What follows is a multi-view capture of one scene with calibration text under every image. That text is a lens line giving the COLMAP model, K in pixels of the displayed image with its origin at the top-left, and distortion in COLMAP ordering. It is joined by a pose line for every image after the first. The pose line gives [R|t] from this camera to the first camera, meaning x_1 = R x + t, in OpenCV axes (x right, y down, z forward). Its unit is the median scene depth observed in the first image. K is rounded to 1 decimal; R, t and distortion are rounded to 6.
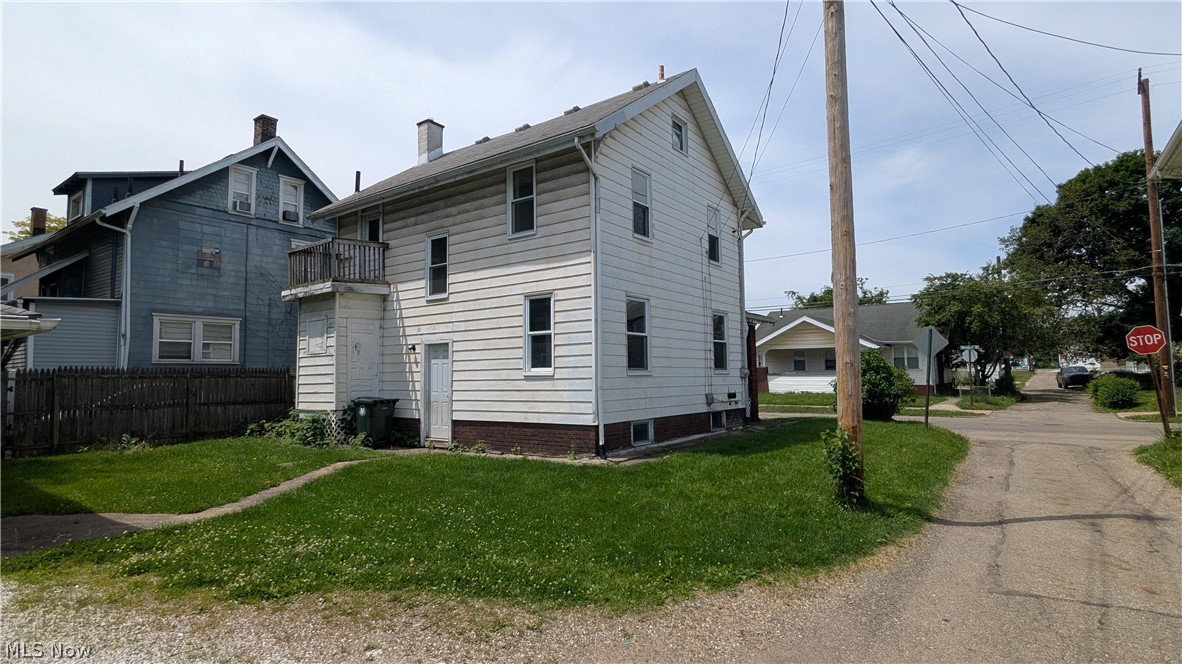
lens RADIAL K [[608.2, 0, 591.0], [0, 608.2, 332.0], [0, 0, 1]] dist [0.002086, -0.000360]
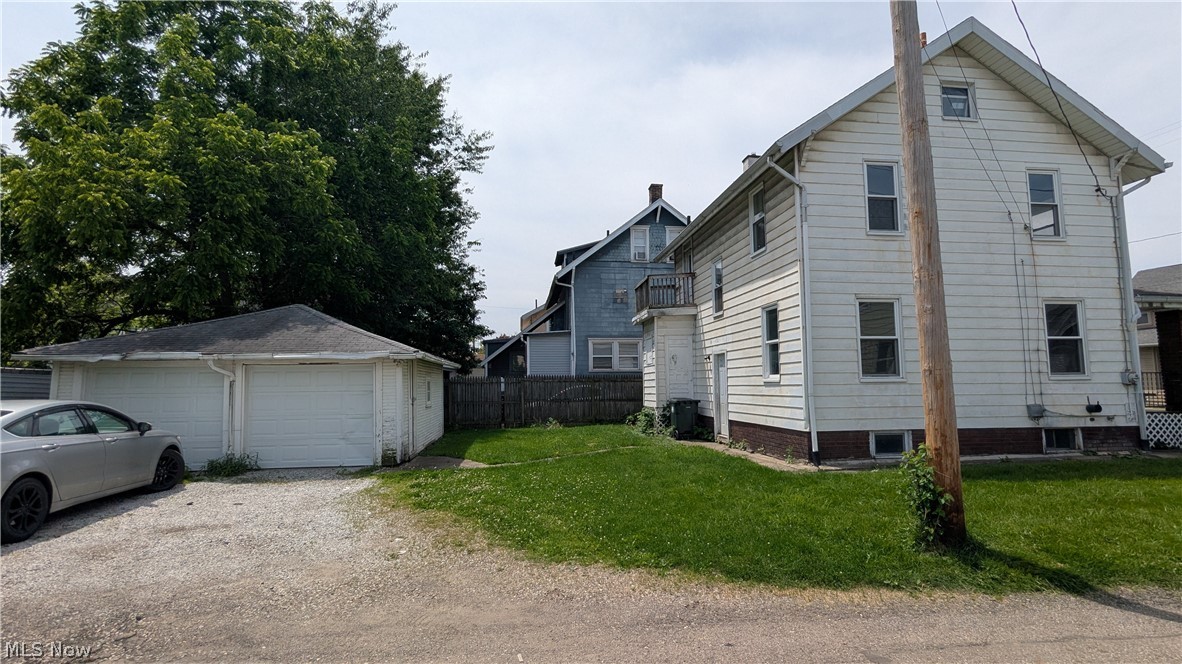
lens RADIAL K [[560.7, 0, 591.0], [0, 560.7, 332.0], [0, 0, 1]] dist [0.001241, -0.000996]
pose [[0.683851, -0.060190, -0.727135, 0.361446], [0.052493, 0.998068, -0.033249, 0.000196], [0.727731, -0.015432, 0.685689, 0.080857]]
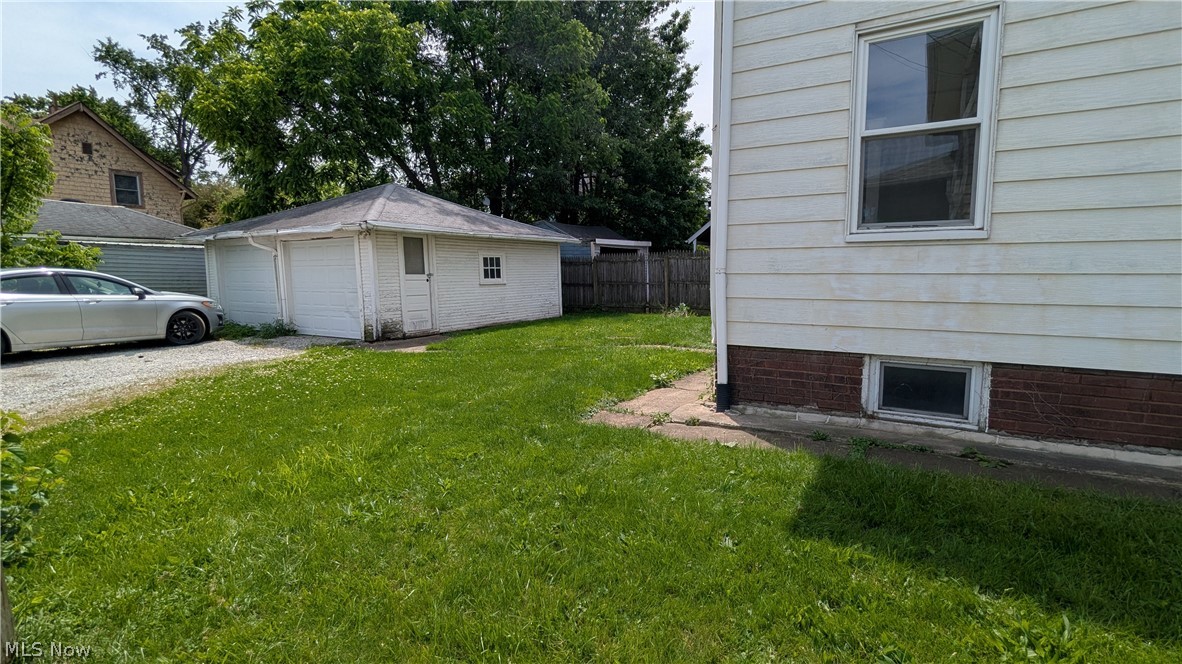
lens RADIAL K [[560.7, 0, 591.0], [0, 560.7, 332.0], [0, 0, 1]] dist [0.001241, -0.000996]
pose [[0.078263, 0.120551, -0.989617, 0.372215], [0.074597, 0.989171, 0.126396, 0.061518], [0.994138, -0.083714, 0.068423, 0.695046]]
